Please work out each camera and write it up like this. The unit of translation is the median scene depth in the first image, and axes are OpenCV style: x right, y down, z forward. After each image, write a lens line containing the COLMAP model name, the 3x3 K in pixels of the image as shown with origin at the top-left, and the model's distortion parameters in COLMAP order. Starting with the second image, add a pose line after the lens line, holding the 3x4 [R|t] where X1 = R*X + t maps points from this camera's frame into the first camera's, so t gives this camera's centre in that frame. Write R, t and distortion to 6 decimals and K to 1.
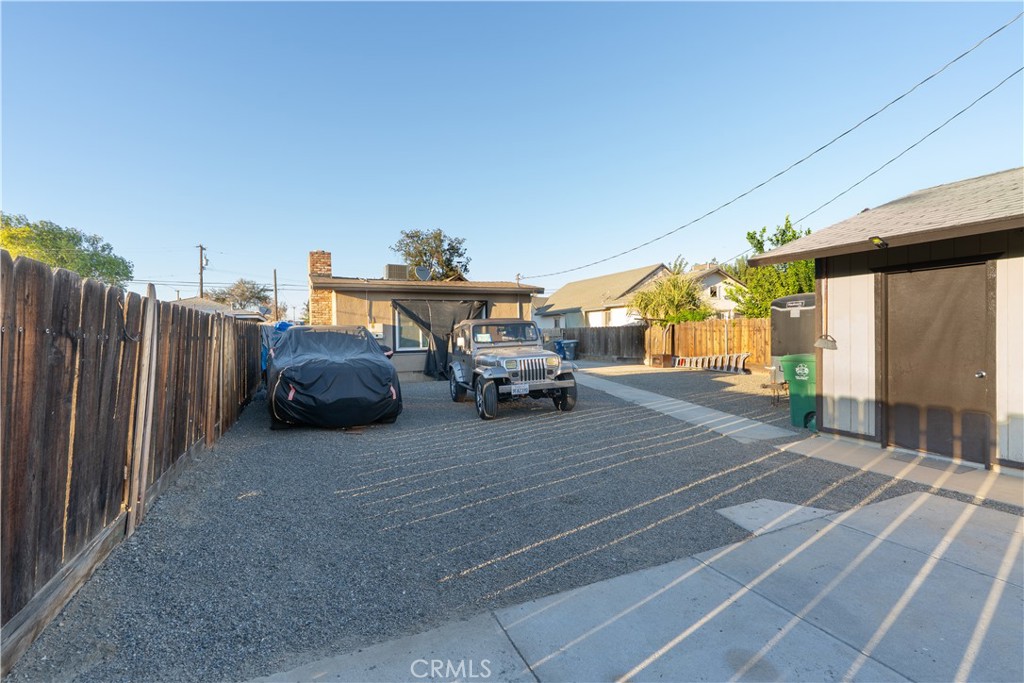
lens RADIAL K [[469.6, 0, 515.4], [0, 469.6, 346.9], [0, 0, 1]] dist [0.000624, 0.000831]
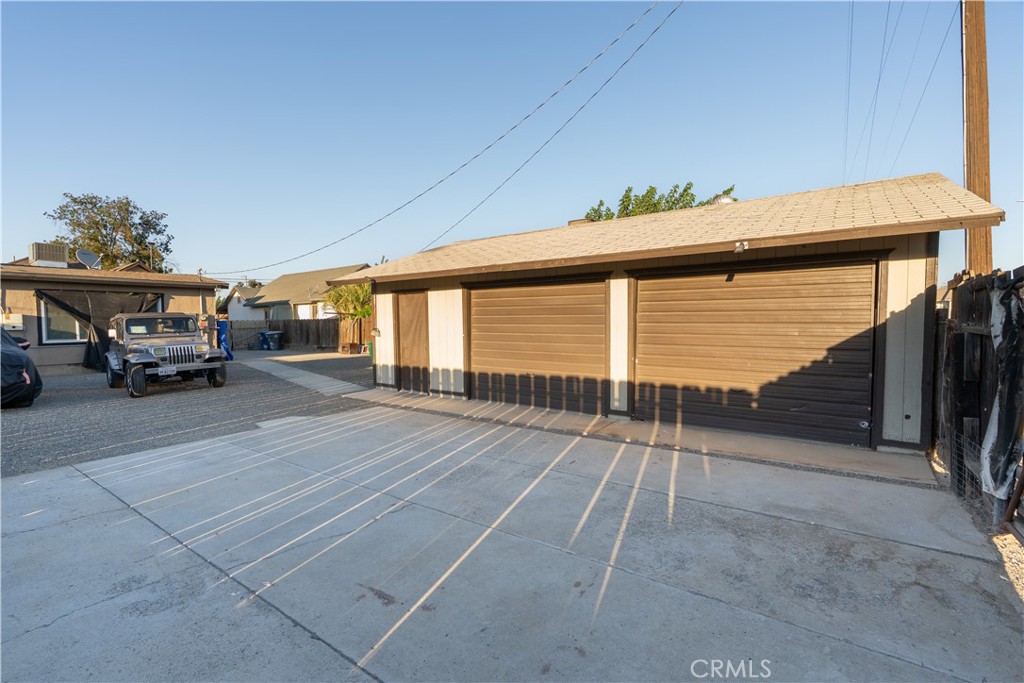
lens RADIAL K [[469.6, 0, 513.5], [0, 469.6, 346.8], [0, 0, 1]] dist [0.000624, 0.000831]
pose [[0.871886, -0.018506, 0.489359, 0.148196], [0.009130, 0.999726, 0.021539, 0.005387], [-0.489624, -0.014311, 0.871816, -0.398511]]
